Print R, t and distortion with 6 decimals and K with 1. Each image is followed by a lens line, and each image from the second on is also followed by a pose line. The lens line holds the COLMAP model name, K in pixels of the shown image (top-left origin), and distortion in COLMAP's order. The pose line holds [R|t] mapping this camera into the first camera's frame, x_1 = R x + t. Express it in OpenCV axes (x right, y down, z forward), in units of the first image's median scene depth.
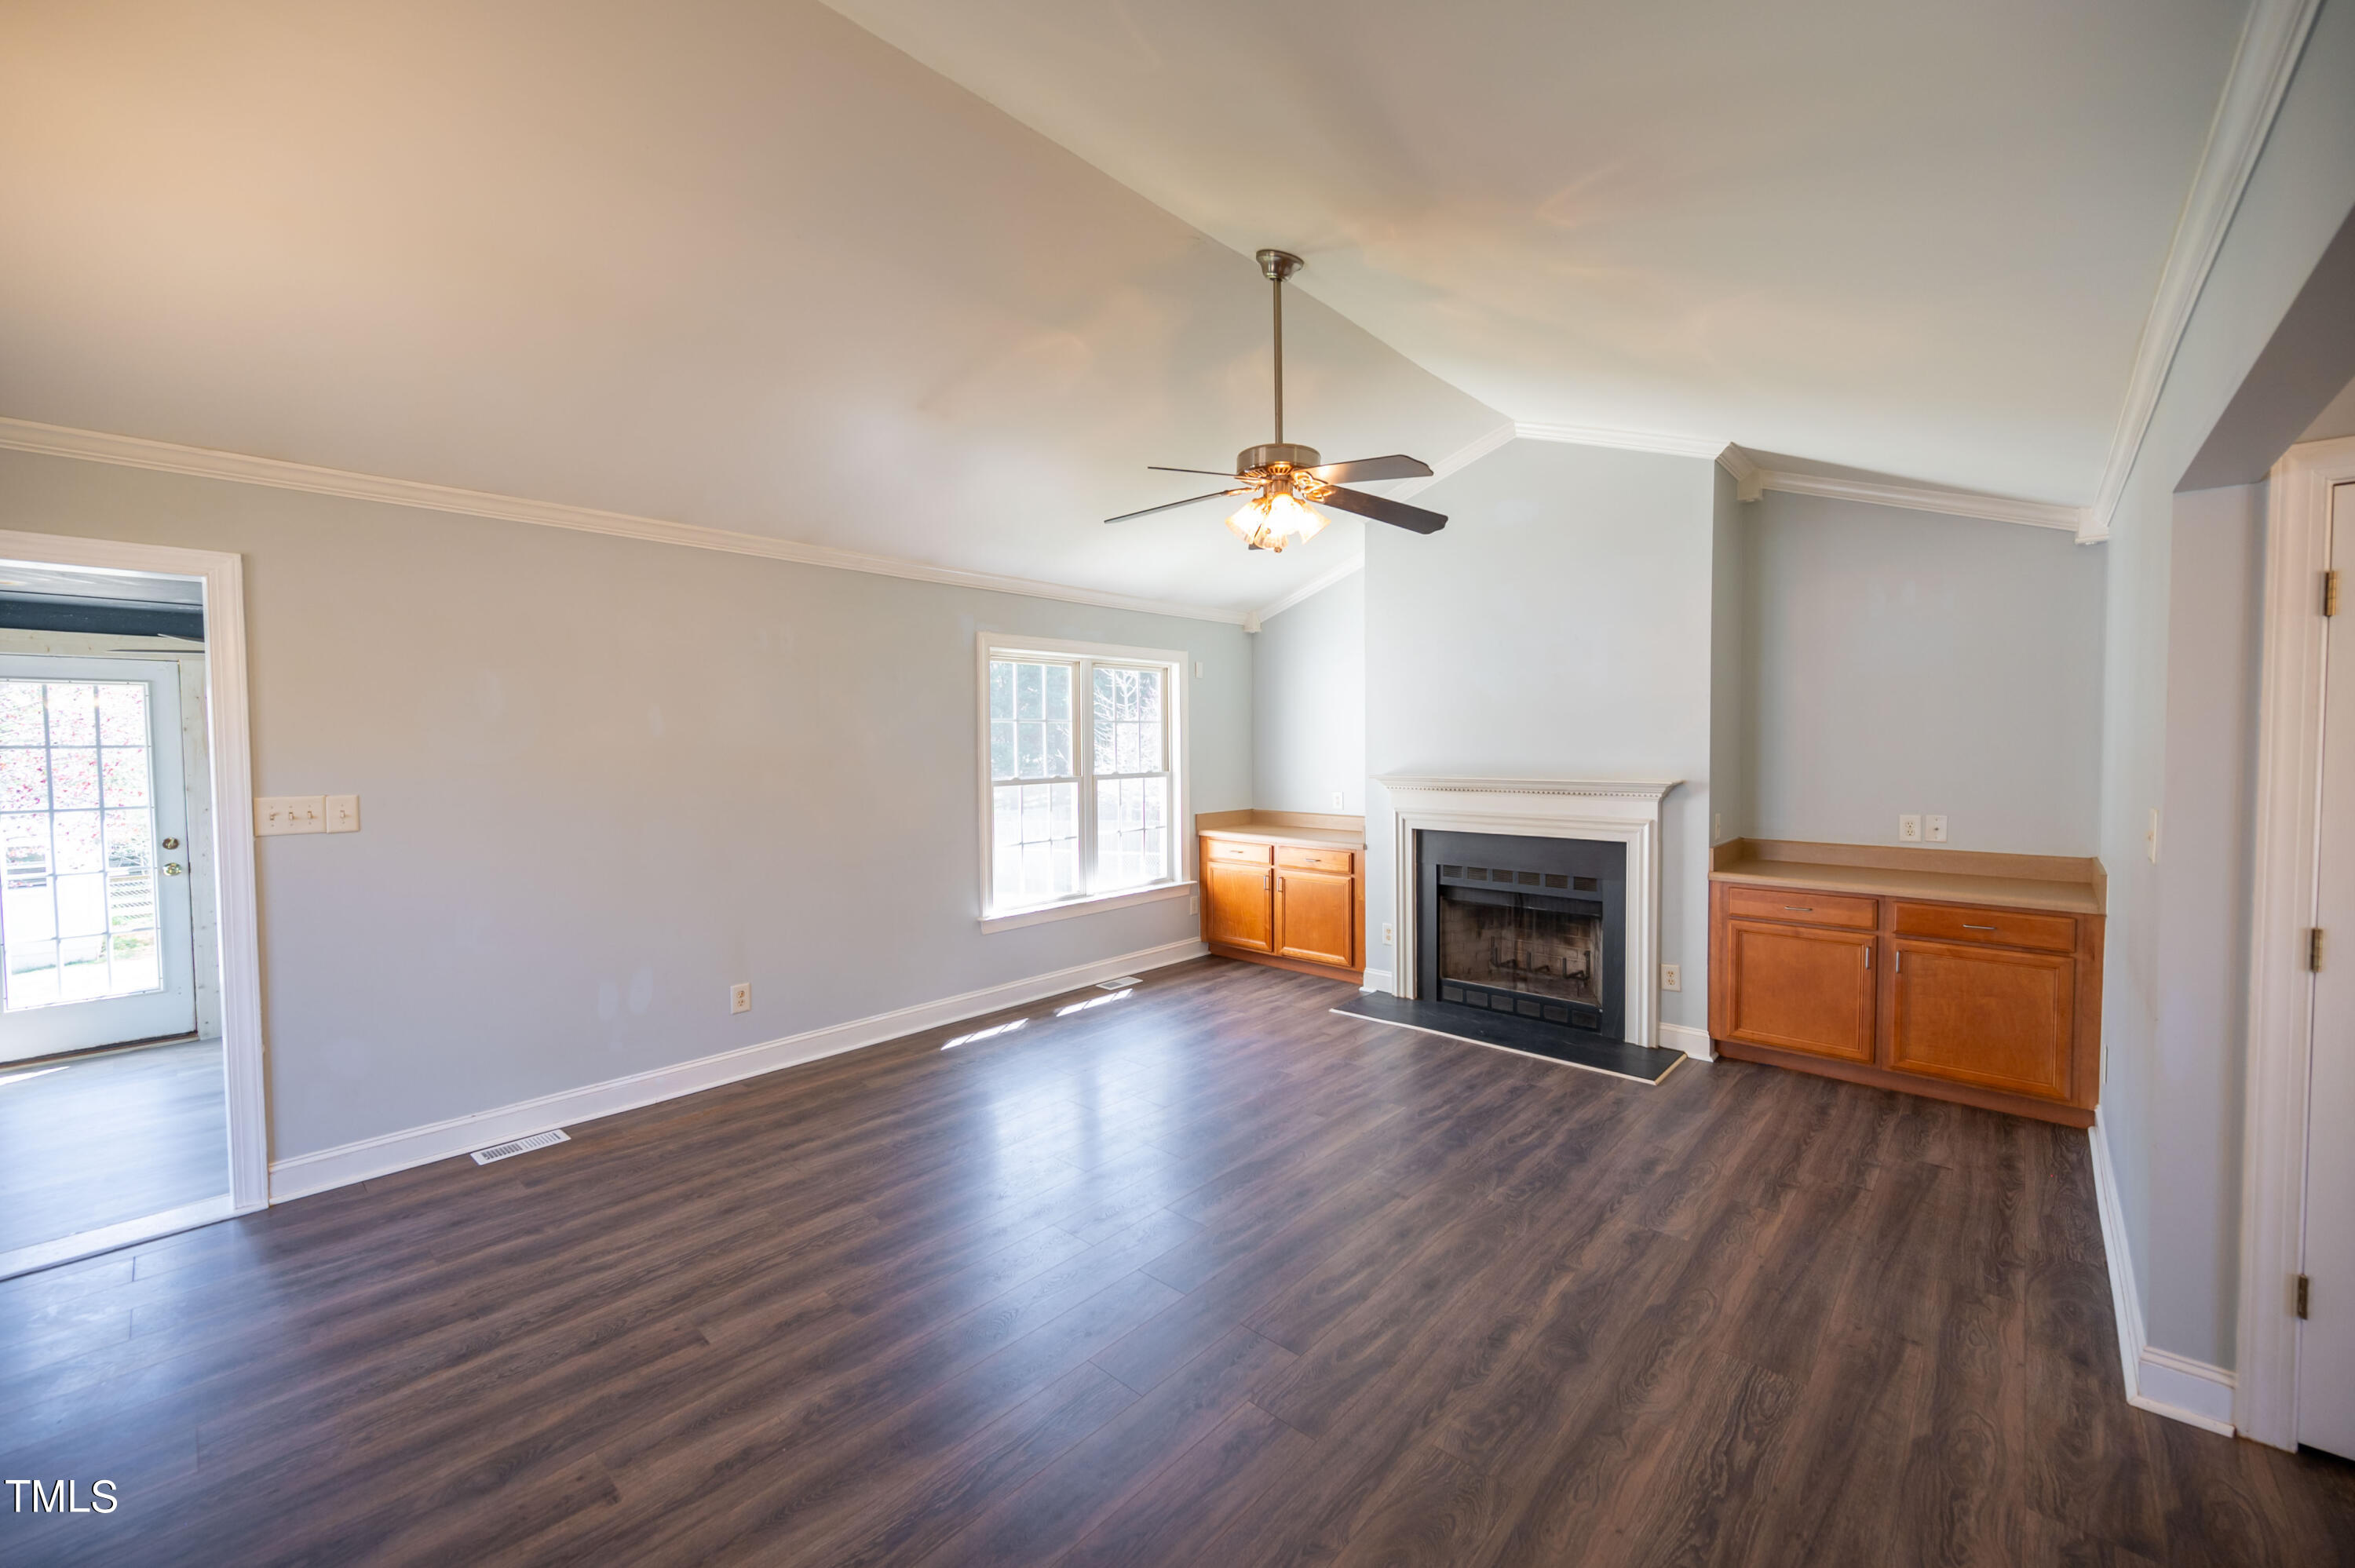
lens RADIAL K [[927.4, 0, 1187.9], [0, 927.4, 774.8], [0, 0, 1]] dist [-0.002486, 0.000070]
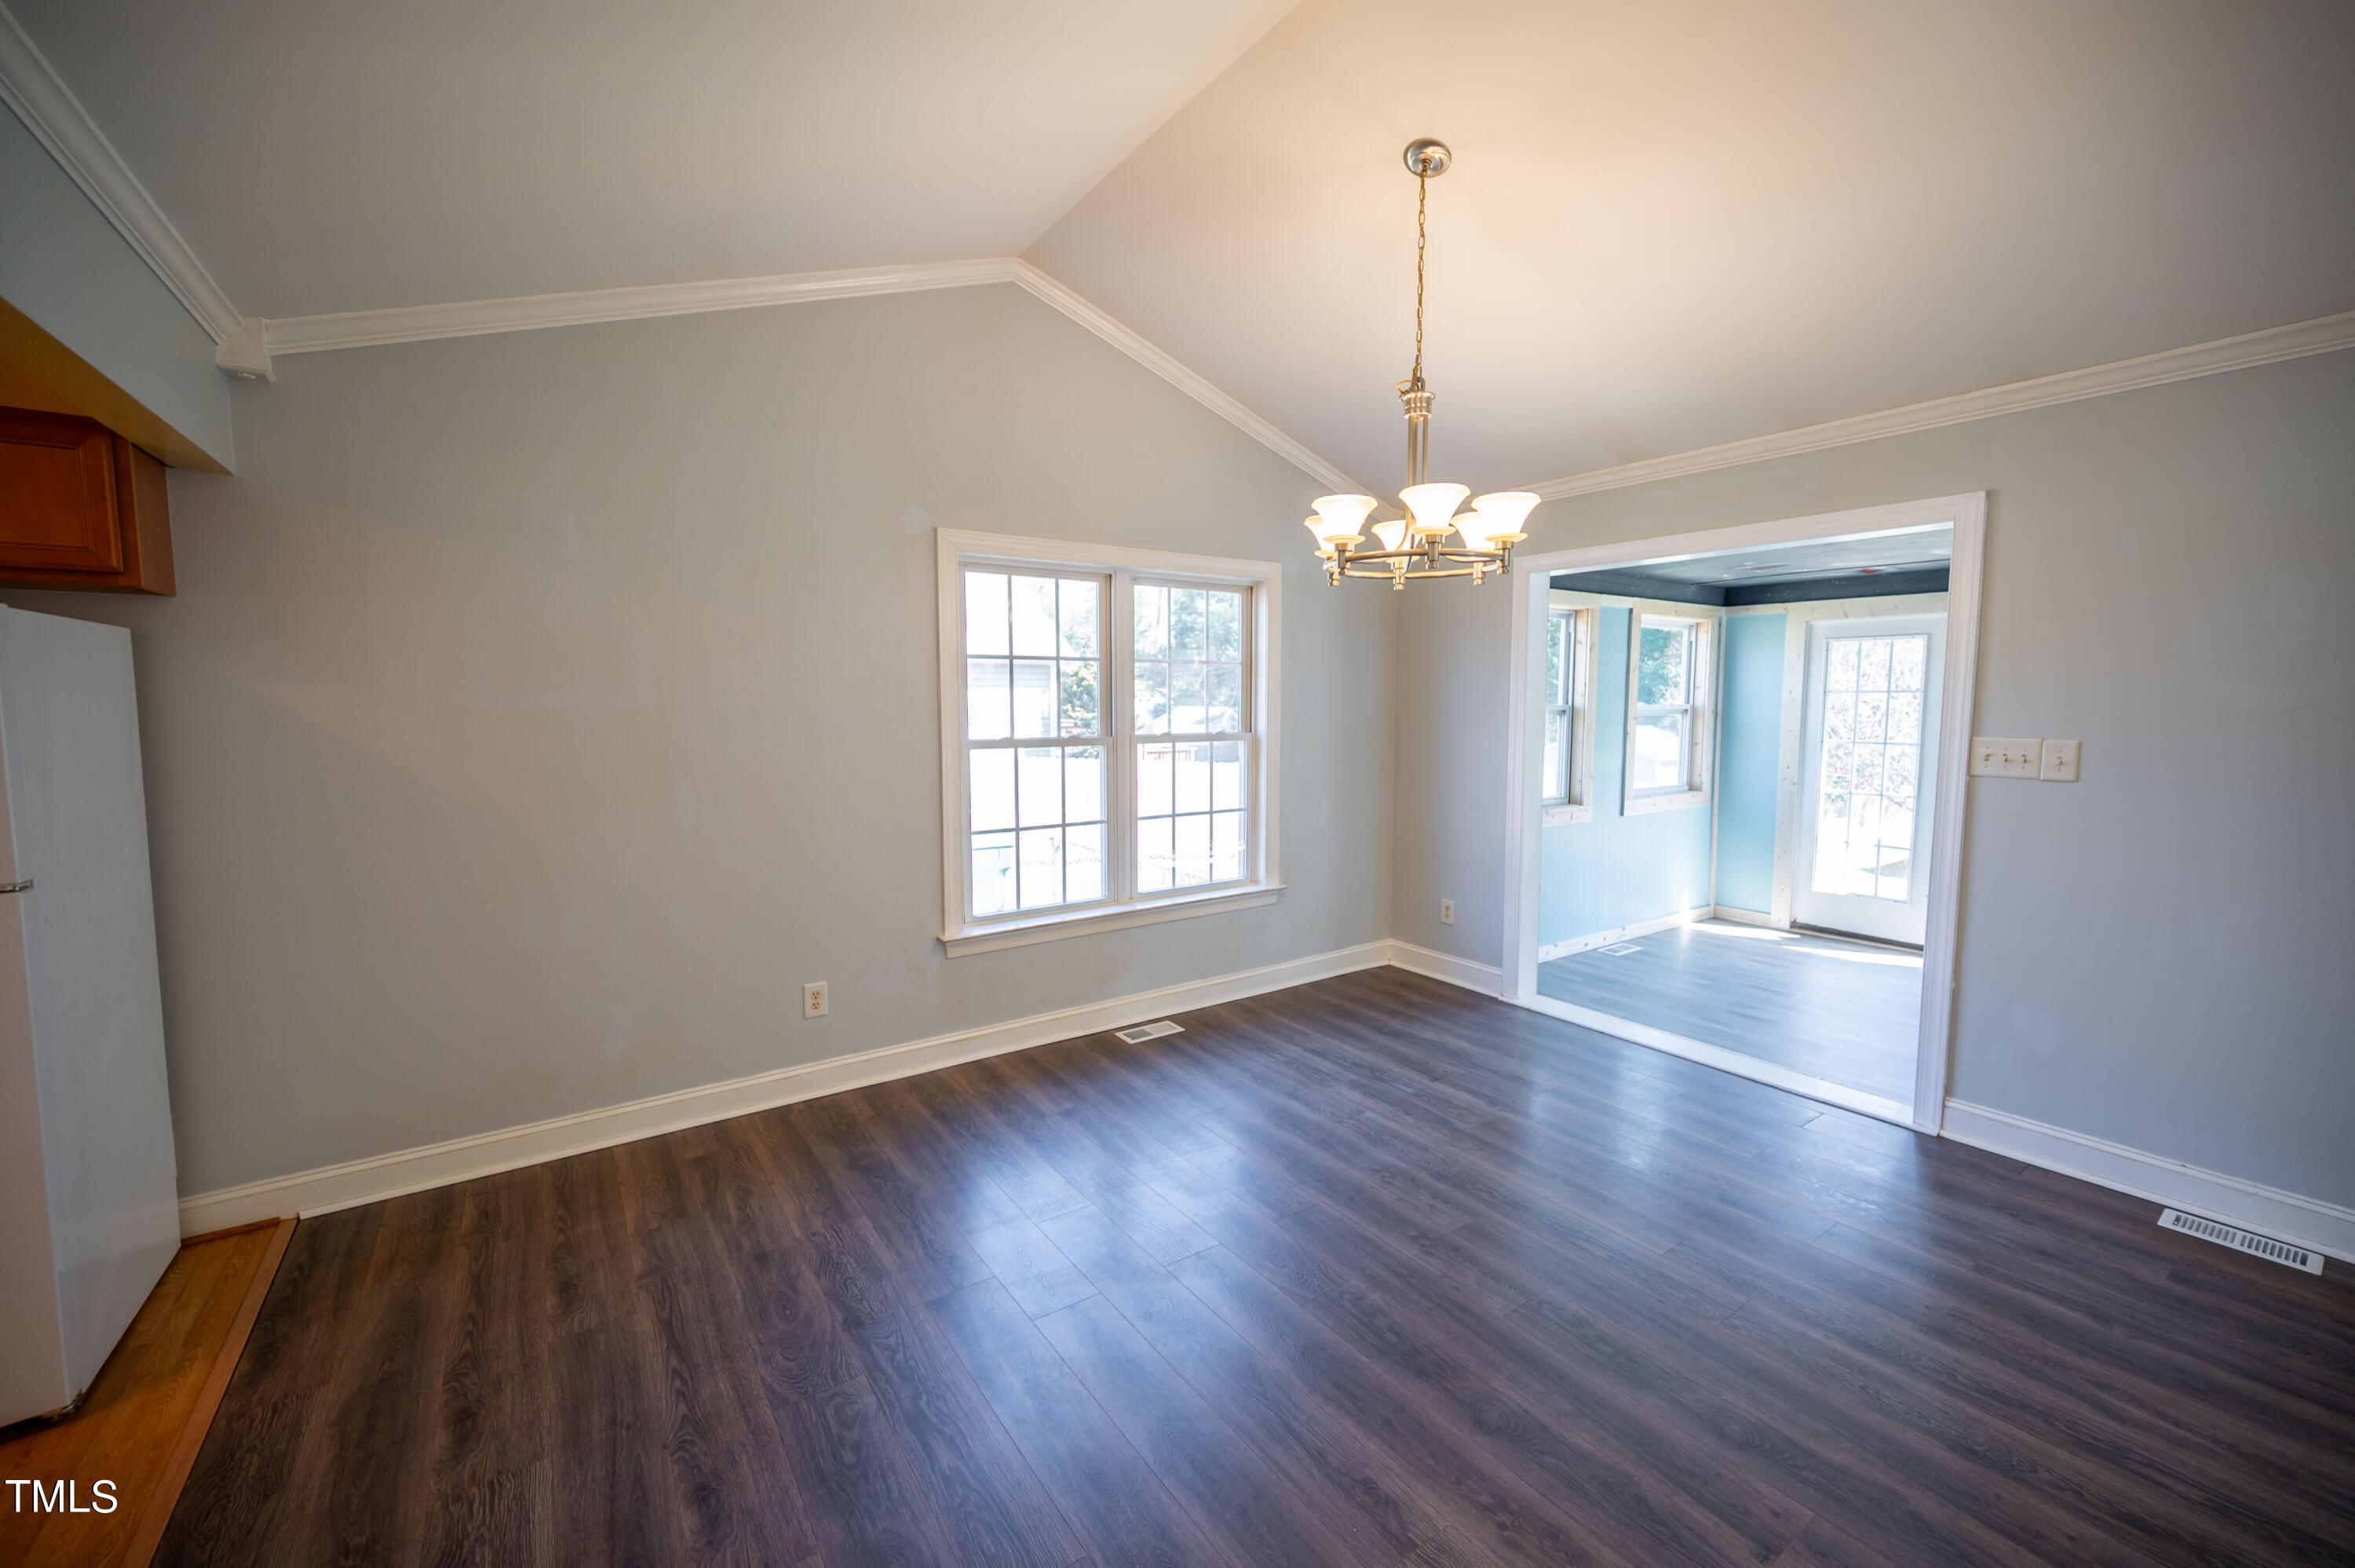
lens RADIAL K [[927.4, 0, 1135.1], [0, 927.4, 769.2], [0, 0, 1]] dist [-0.002486, 0.000070]
pose [[-0.254039, 0.087066, -0.963267, 0.188461], [-0.026742, 0.994927, 0.096980, -0.013539], [0.966824, 0.050397, -0.250422, 0.380097]]
